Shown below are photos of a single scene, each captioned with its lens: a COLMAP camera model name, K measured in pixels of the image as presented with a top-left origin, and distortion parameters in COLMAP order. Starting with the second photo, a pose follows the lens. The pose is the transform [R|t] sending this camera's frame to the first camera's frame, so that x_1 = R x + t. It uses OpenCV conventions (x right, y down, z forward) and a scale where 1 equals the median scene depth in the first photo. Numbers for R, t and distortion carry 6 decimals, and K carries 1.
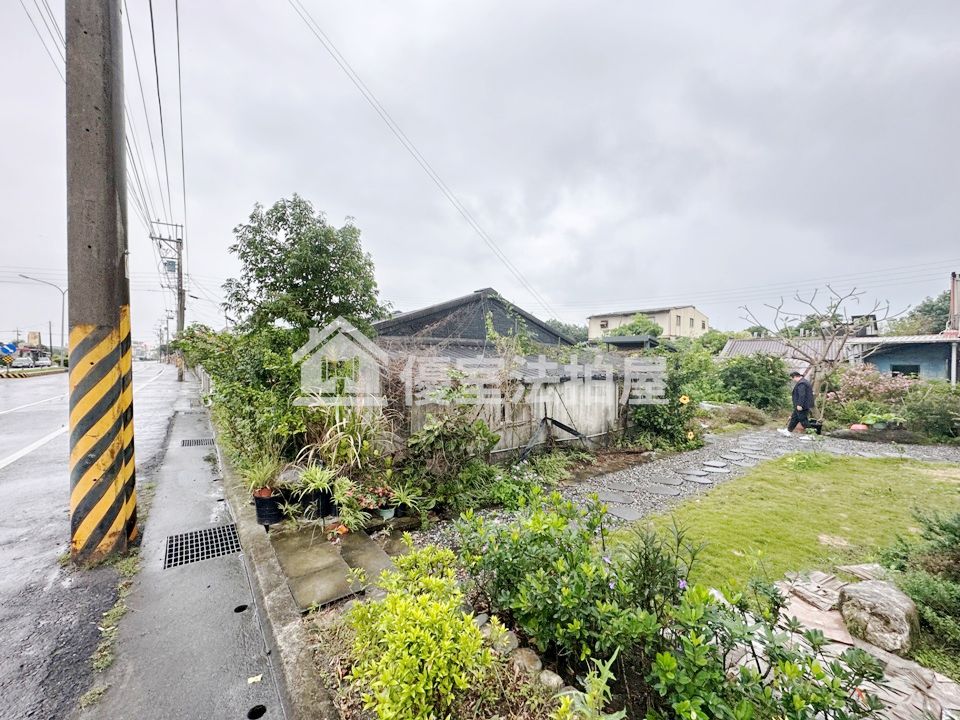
lens RADIAL K [[378.4, 0, 478.8], [0, 378.4, 358.8], [0, 0, 1]] dist [-0.003240, 0.000906]
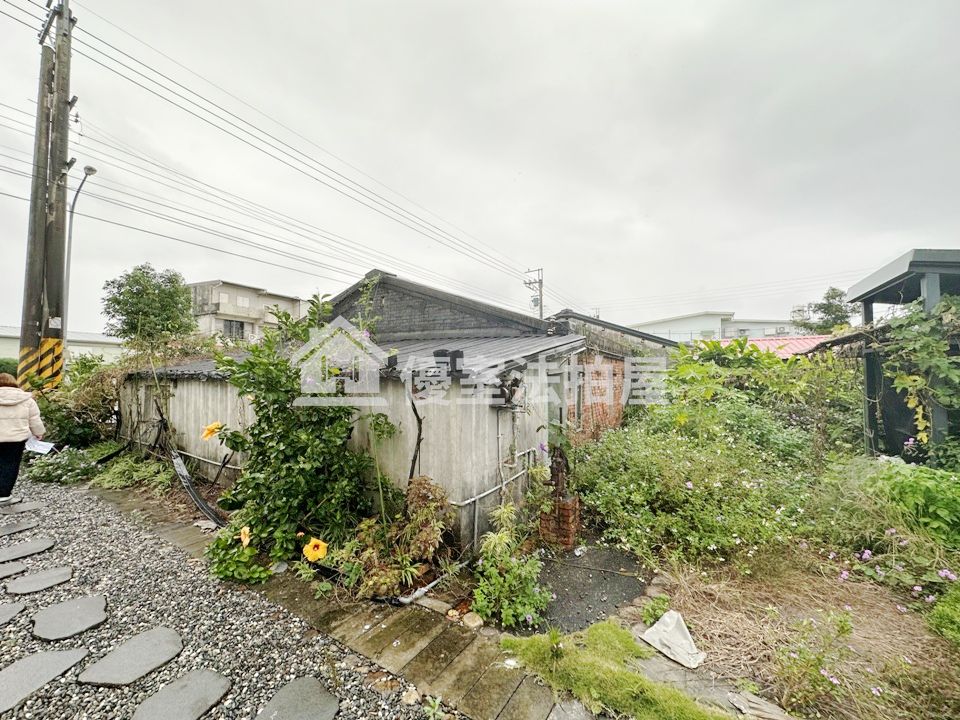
lens RADIAL K [[378.4, 0, 477.7], [0, 378.4, 361.2], [0, 0, 1]] dist [-0.003240, 0.000906]
pose [[0.354771, -0.042073, -0.934006, 0.324710], [0.002041, 0.999019, -0.044226, 0.015942], [0.934951, 0.013784, 0.354509, 0.353376]]
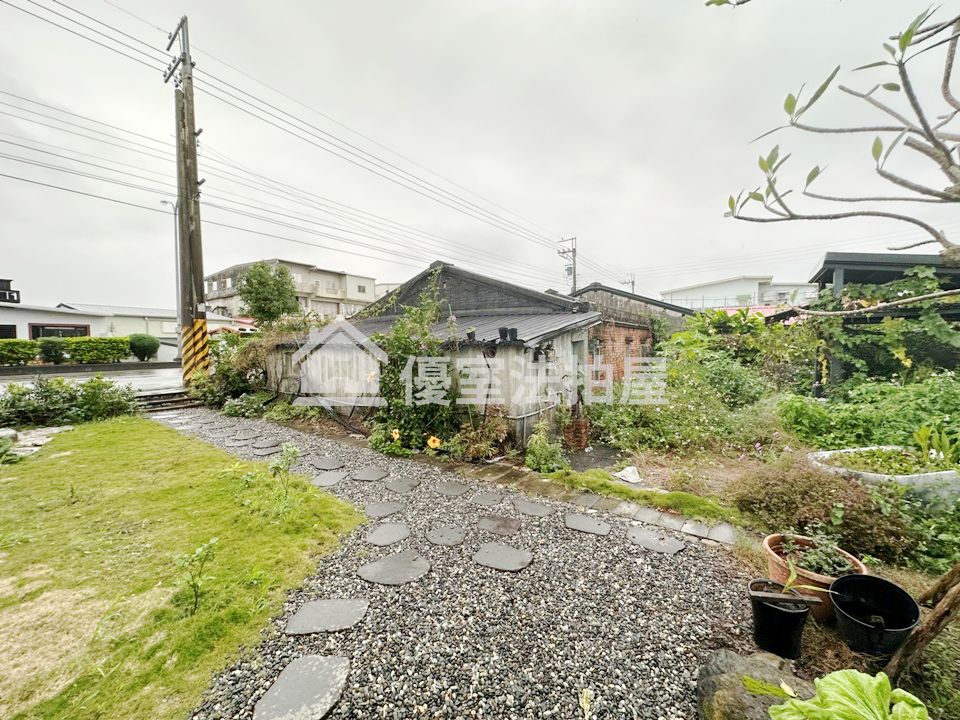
lens RADIAL K [[378.4, 0, 478.0], [0, 378.4, 360.6], [0, 0, 1]] dist [-0.003240, 0.000906]
pose [[0.271548, 0.034327, -0.961813, 0.403989], [0.013545, 0.999128, 0.039483, 0.016269], [0.962330, -0.023750, 0.270846, 0.314744]]
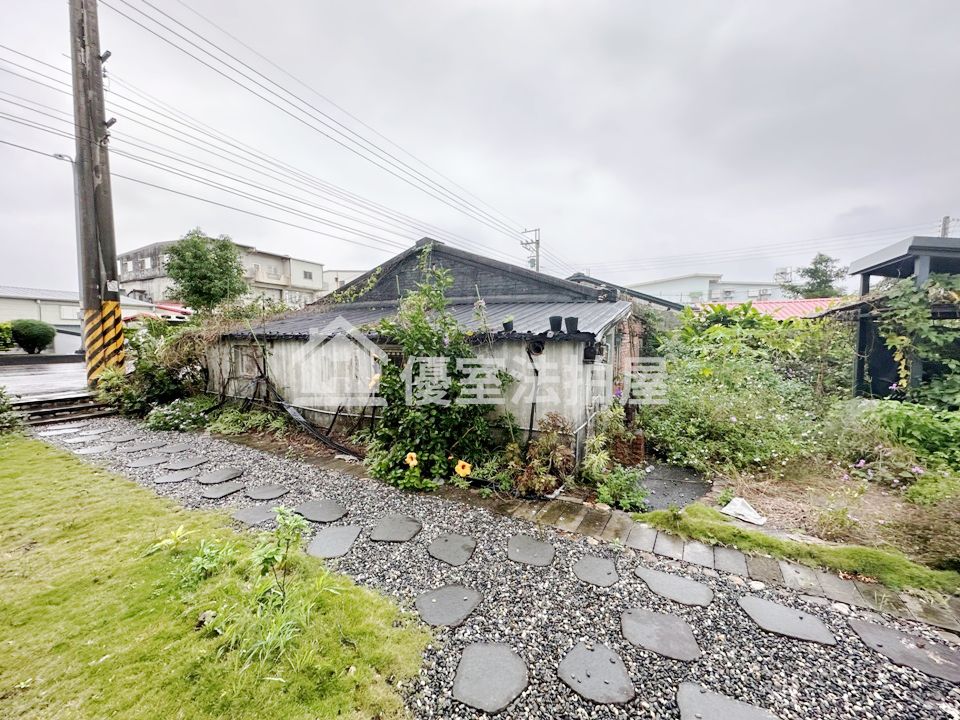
lens RADIAL K [[378.4, 0, 477.1], [0, 378.4, 361.1], [0, 0, 1]] dist [-0.003240, 0.000906]
pose [[0.397226, 0.054887, -0.916078, 0.337849], [0.003748, 0.998105, 0.061427, 0.015388], [0.917713, -0.027834, 0.396268, 0.290307]]
